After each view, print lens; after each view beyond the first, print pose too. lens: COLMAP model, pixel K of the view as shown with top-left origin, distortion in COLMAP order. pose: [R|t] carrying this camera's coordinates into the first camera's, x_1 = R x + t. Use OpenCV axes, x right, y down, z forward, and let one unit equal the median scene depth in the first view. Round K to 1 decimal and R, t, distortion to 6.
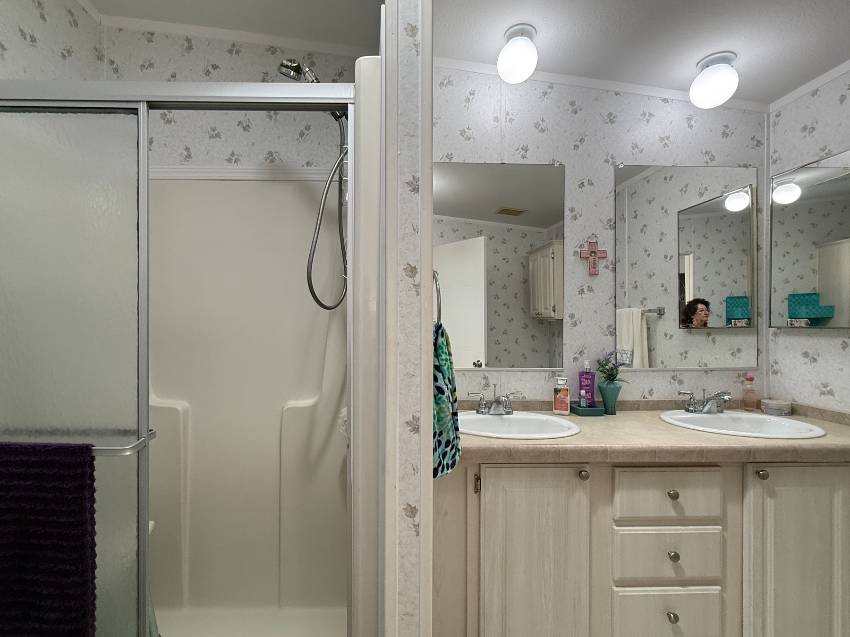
lens RADIAL K [[341.8, 0, 425.0], [0, 341.8, 323.7], [0, 0, 1]] dist [0.000356, 0.000071]
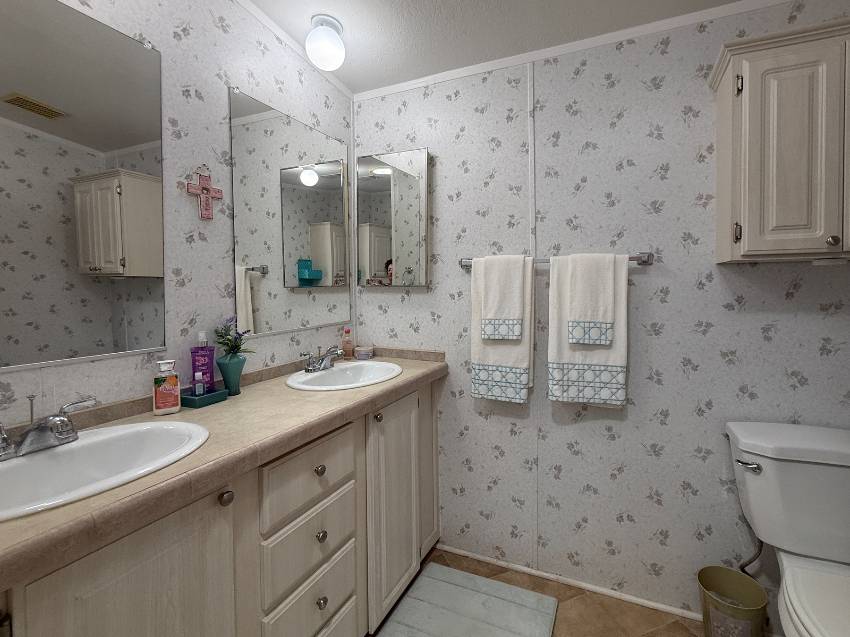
lens RADIAL K [[373.0, 0, 422.3], [0, 373.0, 294.4], [0, 0, 1]] dist [0.001888, 0.000245]
pose [[0.501999, -0.026296, 0.864468, 0.008720], [-0.000005, 0.999538, 0.030408, 0.000831], [-0.864868, -0.015269, 0.501767, 0.163863]]
